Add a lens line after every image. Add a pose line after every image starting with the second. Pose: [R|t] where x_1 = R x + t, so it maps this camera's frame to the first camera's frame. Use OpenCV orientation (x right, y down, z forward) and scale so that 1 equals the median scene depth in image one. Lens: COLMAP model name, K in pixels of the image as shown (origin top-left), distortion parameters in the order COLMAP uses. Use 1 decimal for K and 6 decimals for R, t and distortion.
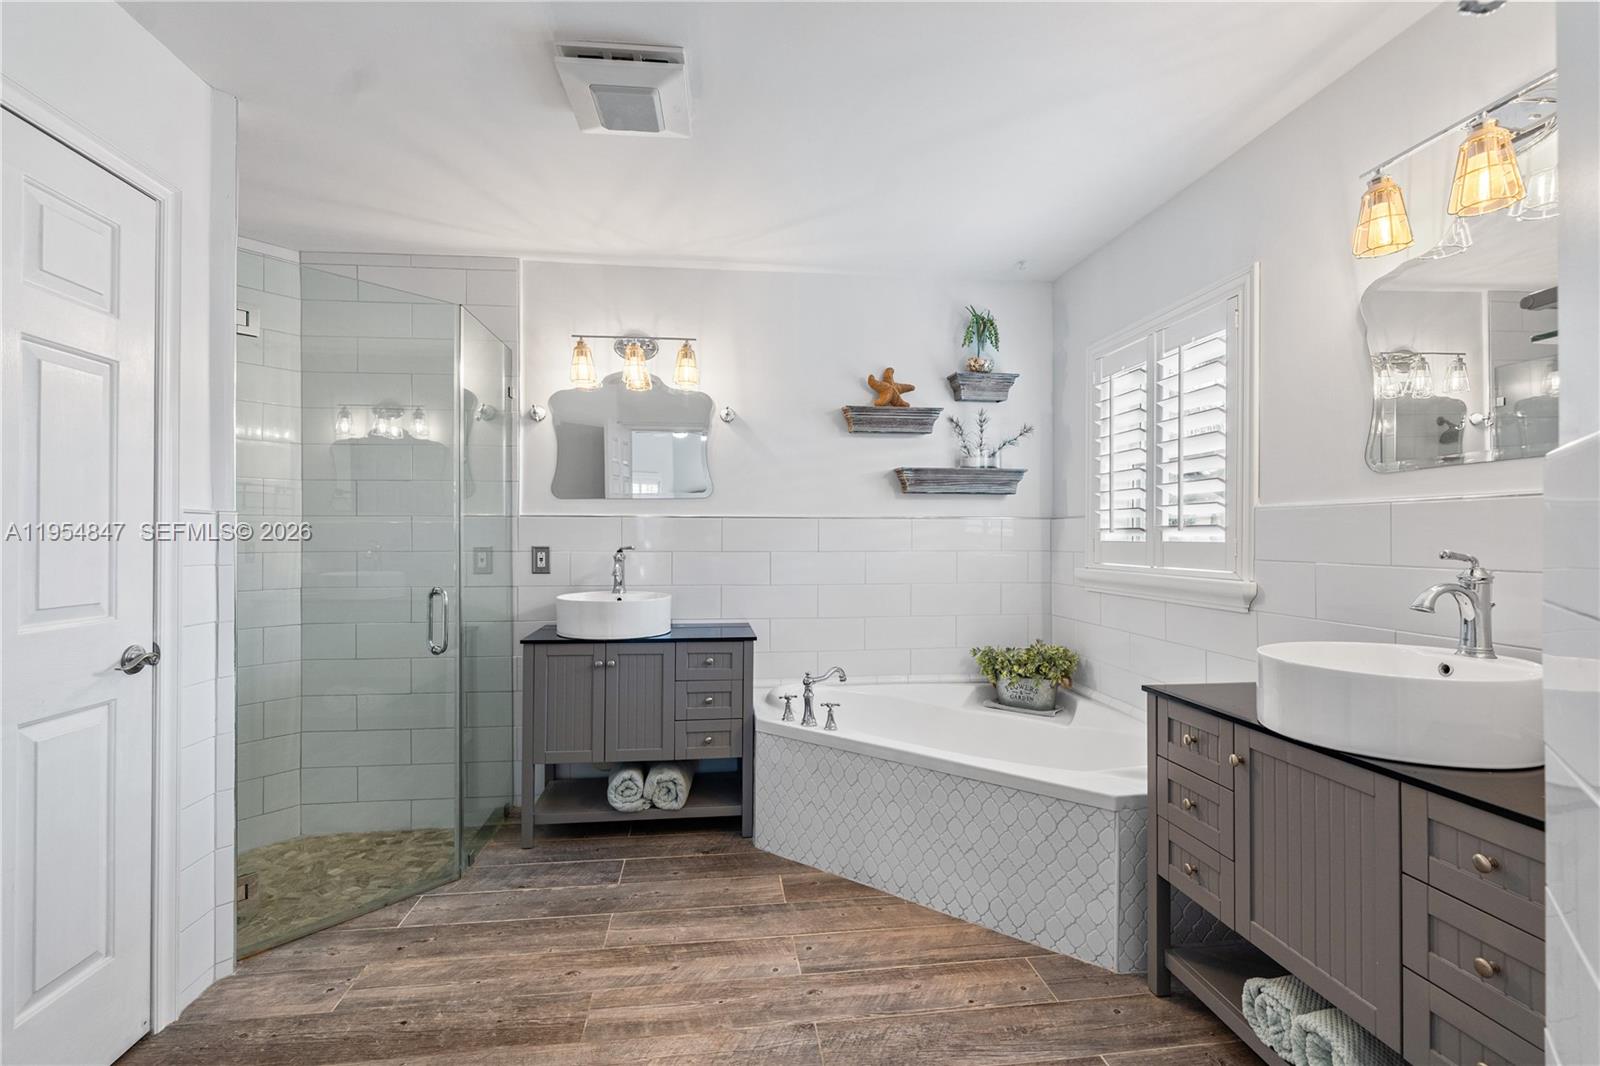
lens RADIAL K [[717.6, 0, 797.8], [0, 717.6, 535.4], [0, 0, 1]] dist [-0.006153, 0.000835]
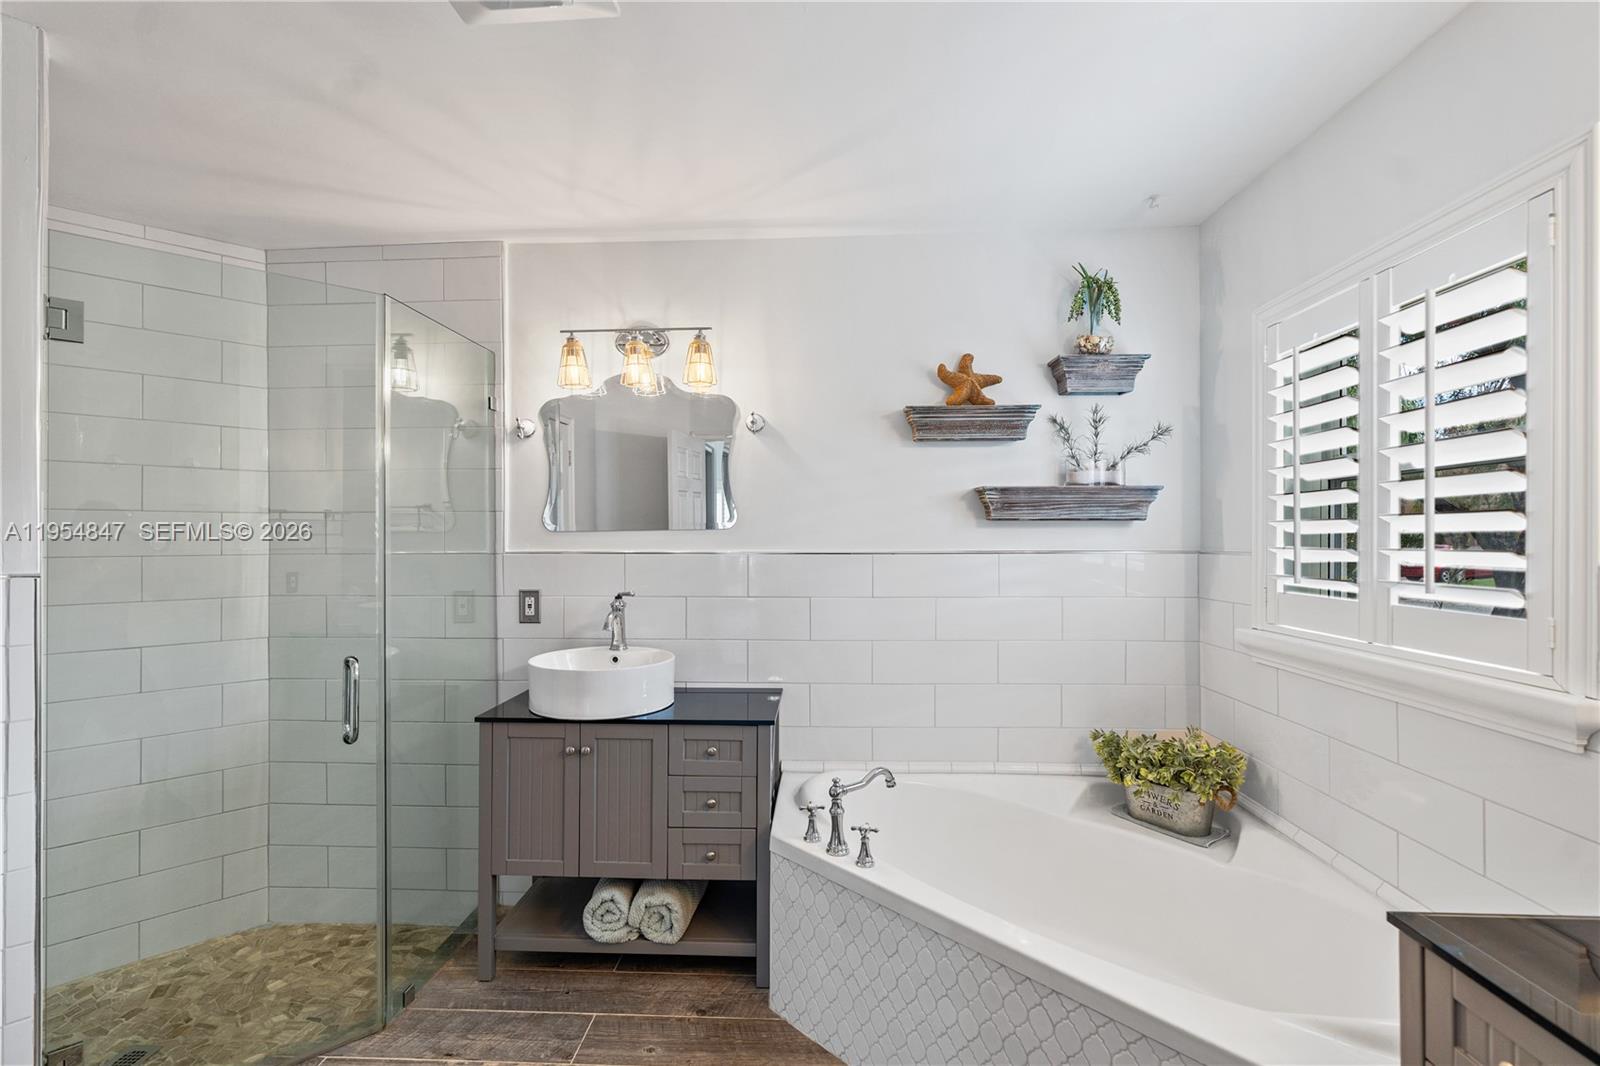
lens RADIAL K [[717.6, 0, 799.0], [0, 717.6, 536.9], [0, 0, 1]] dist [-0.006153, 0.000835]
pose [[0.986058, -0.003668, -0.166360, 0.087250], [0.003241, 0.999991, -0.002835, -0.044245], [0.166369, 0.002256, 0.986061, 0.253967]]
